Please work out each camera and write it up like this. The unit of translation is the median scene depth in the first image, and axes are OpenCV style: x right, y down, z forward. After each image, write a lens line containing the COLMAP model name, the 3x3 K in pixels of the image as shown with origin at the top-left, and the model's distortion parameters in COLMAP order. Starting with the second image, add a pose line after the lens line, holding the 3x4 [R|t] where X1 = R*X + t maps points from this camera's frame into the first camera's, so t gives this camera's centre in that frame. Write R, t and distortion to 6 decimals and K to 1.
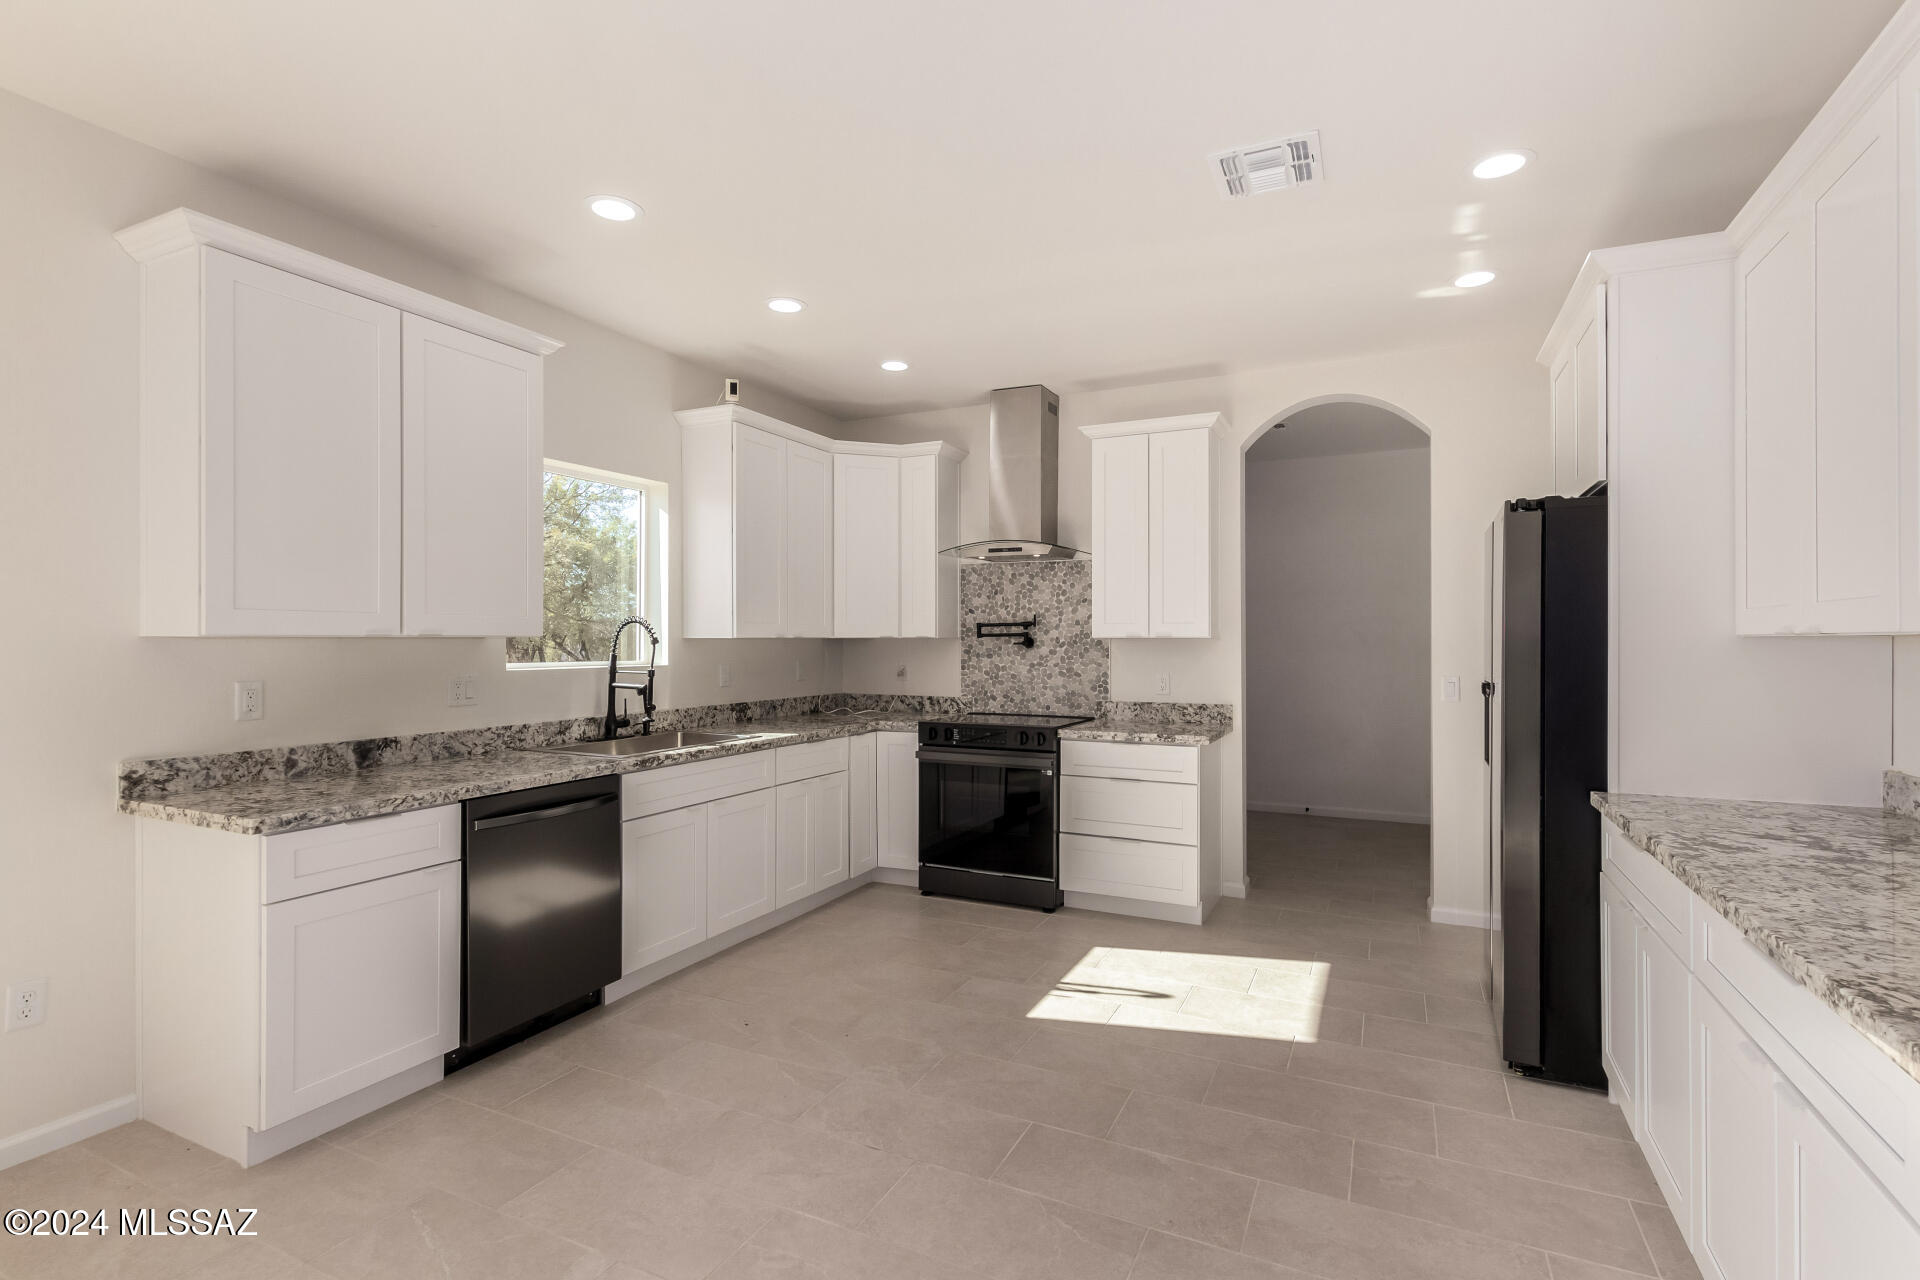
lens RADIAL K [[900.1, 0, 961.9], [0, 900.1, 640.0], [0, 0, 1]] dist [0.007344, -0.002406]
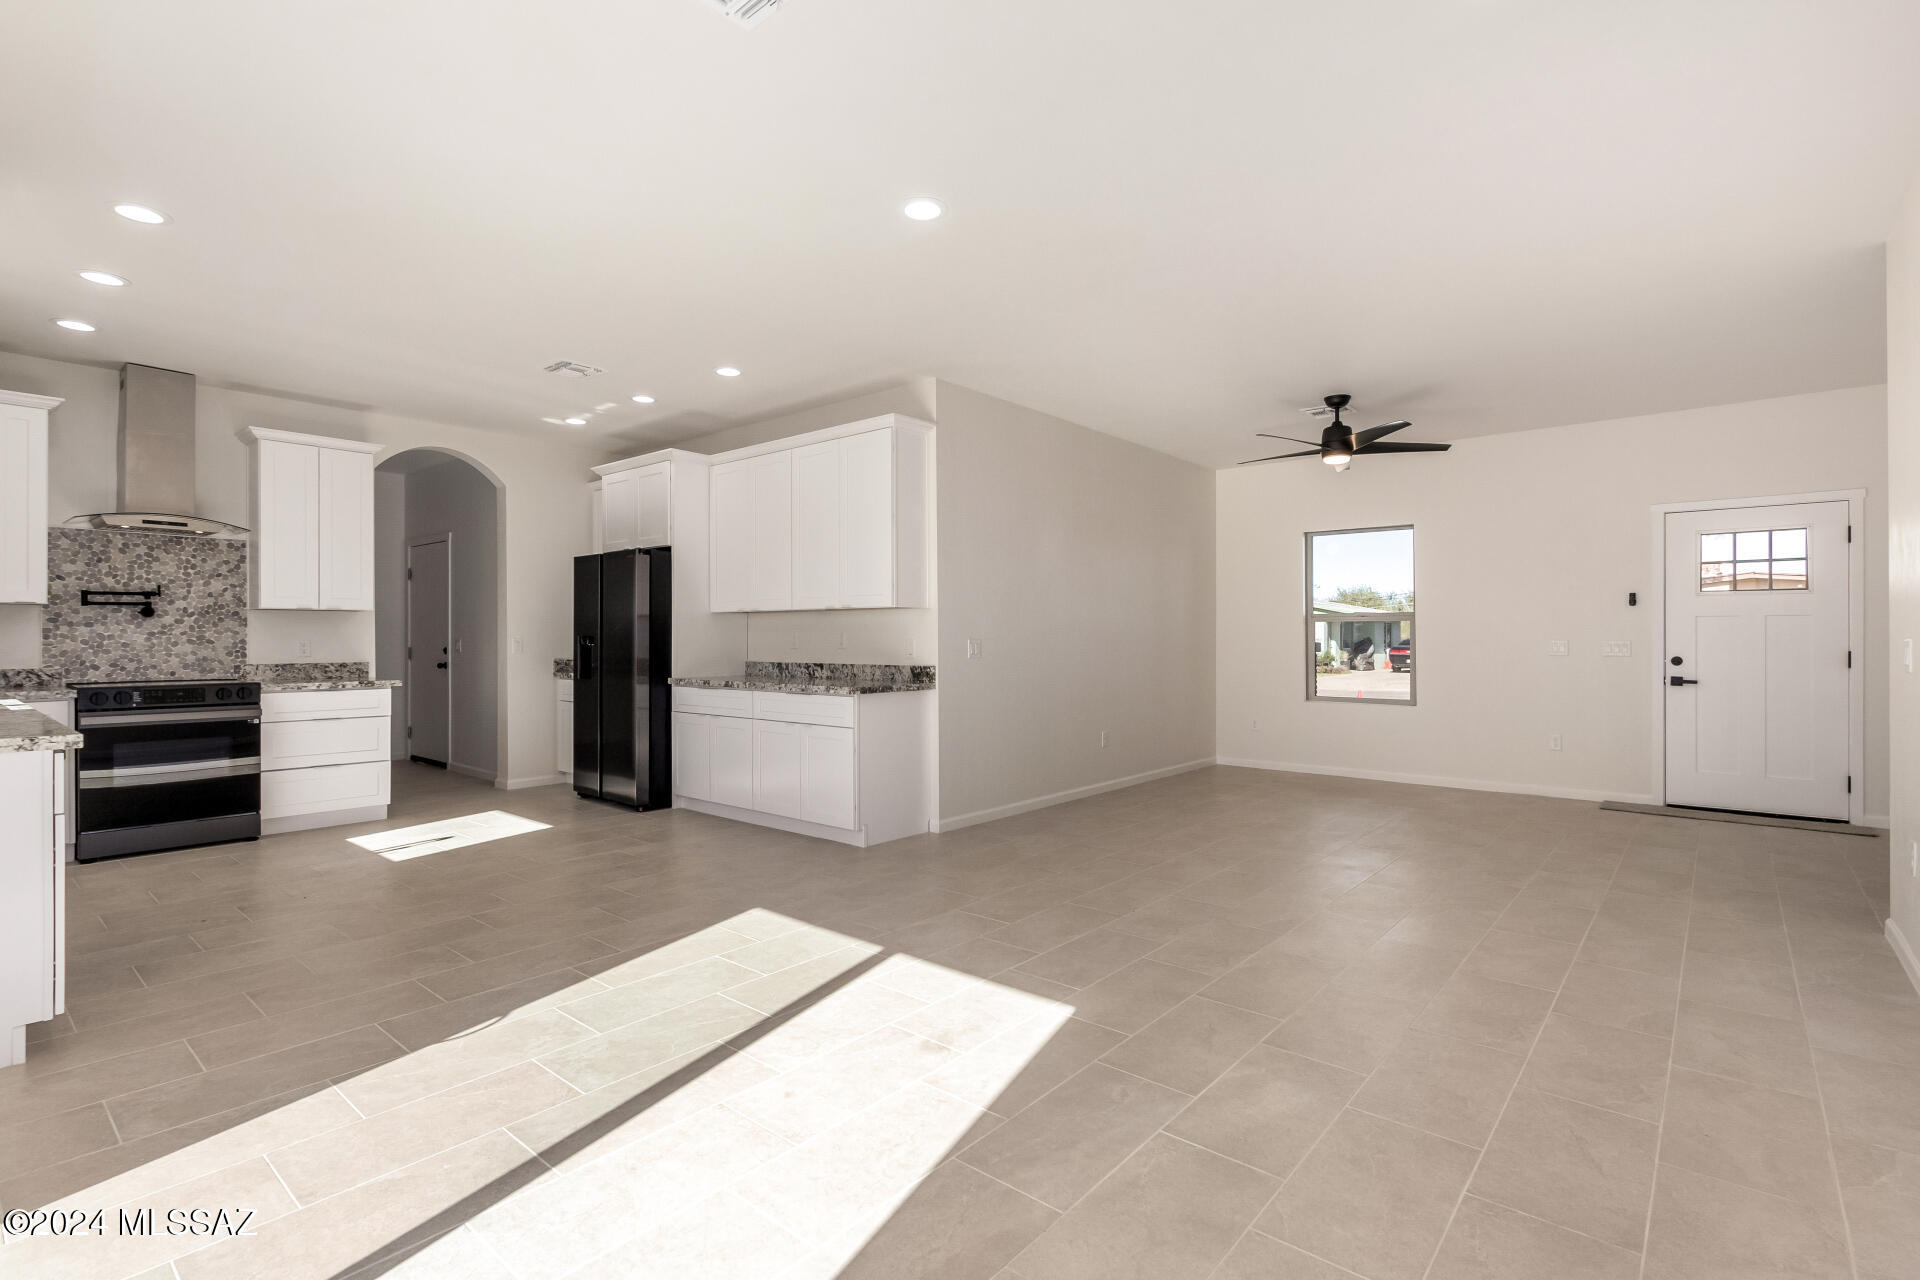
lens RADIAL K [[900.1, 0, 961.9], [0, 900.1, 637.0], [0, 0, 1]] dist [0.007344, -0.002406]
pose [[0.255085, 0.000502, 0.966918, -0.846233], [-0.000942, 1.000000, -0.000271, 0.038192], [-0.966918, -0.000842, 0.255086, -0.203219]]
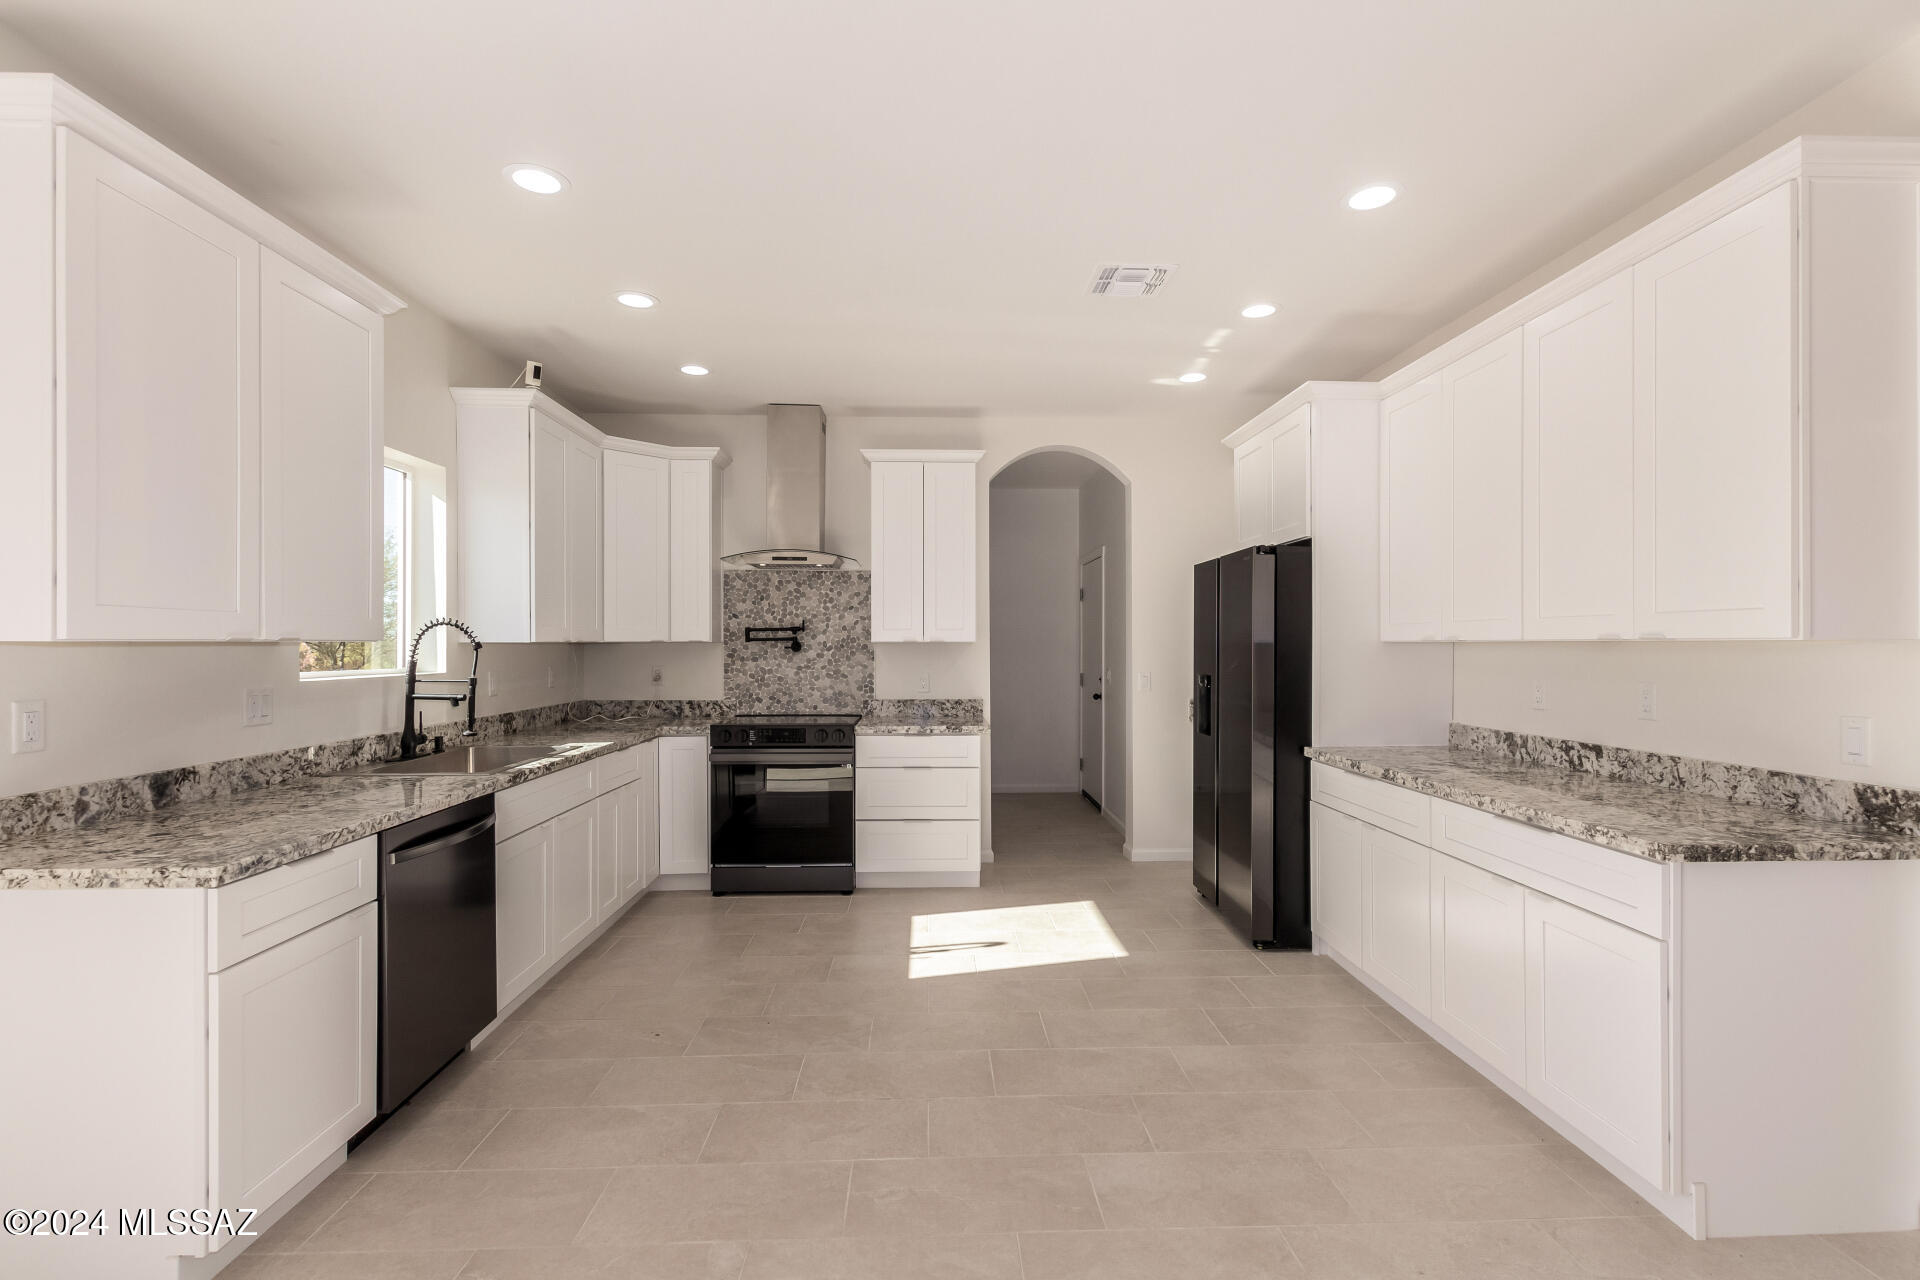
lens RADIAL K [[883.7, 0, 961.4], [0, 883.7, 646.8], [0, 0, 1]] dist [0.006770, -0.003686]
pose [[0.882887, -0.001921, 0.469581, -0.296485], [0.000159, 0.999993, 0.003791, -0.000931], [-0.469585, -0.003273, 0.882881, -0.006701]]
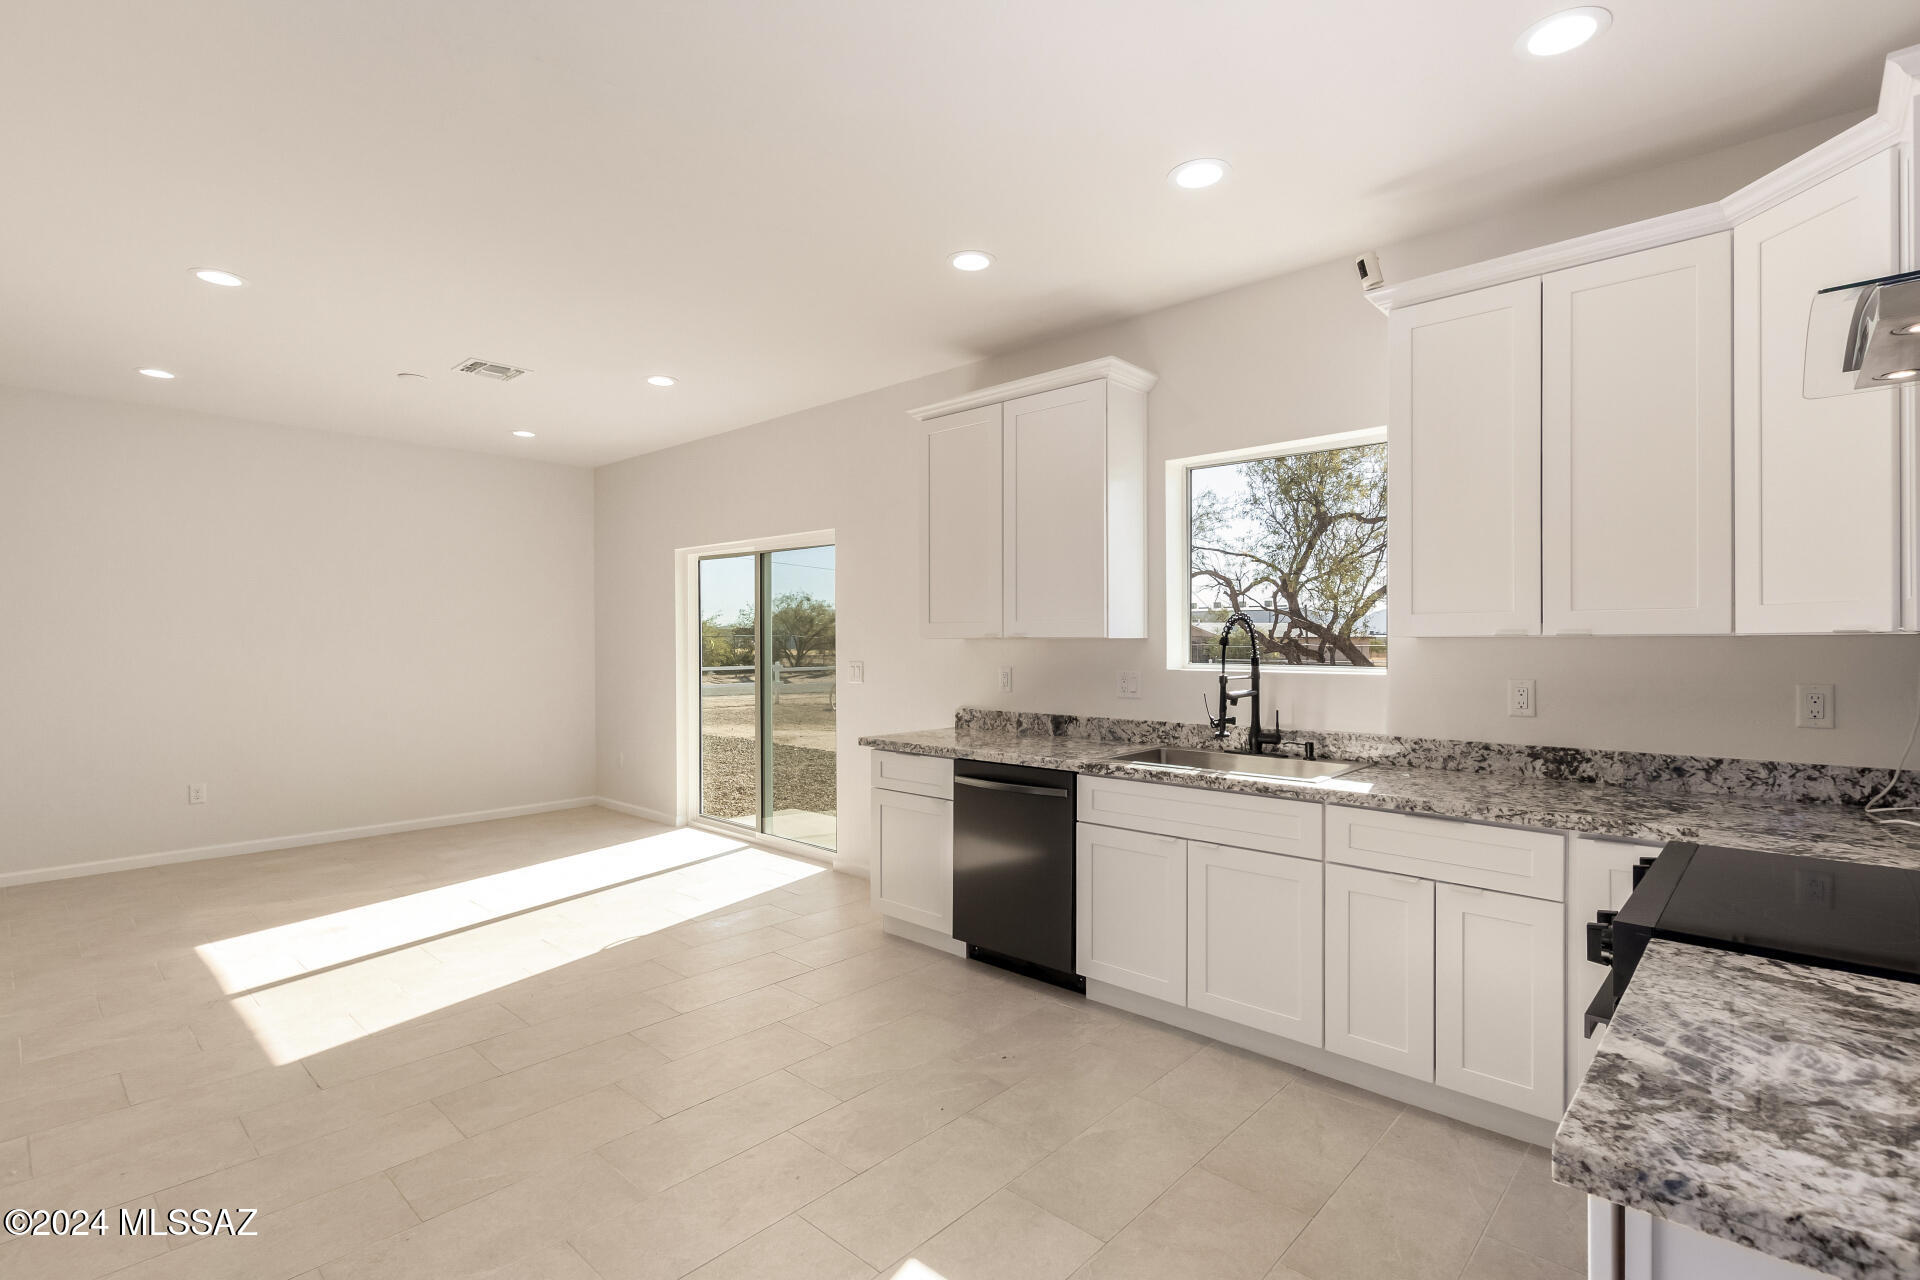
lens RADIAL K [[900.1, 0, 960.5], [0, 900.1, 645.0], [0, 0, 1]] dist [0.007344, -0.002406]
pose [[-0.294443, 0.005304, -0.955654, 0.486113], [0.002425, 0.999986, 0.004803, -0.000407], [0.955666, -0.000903, -0.294451, 0.912656]]
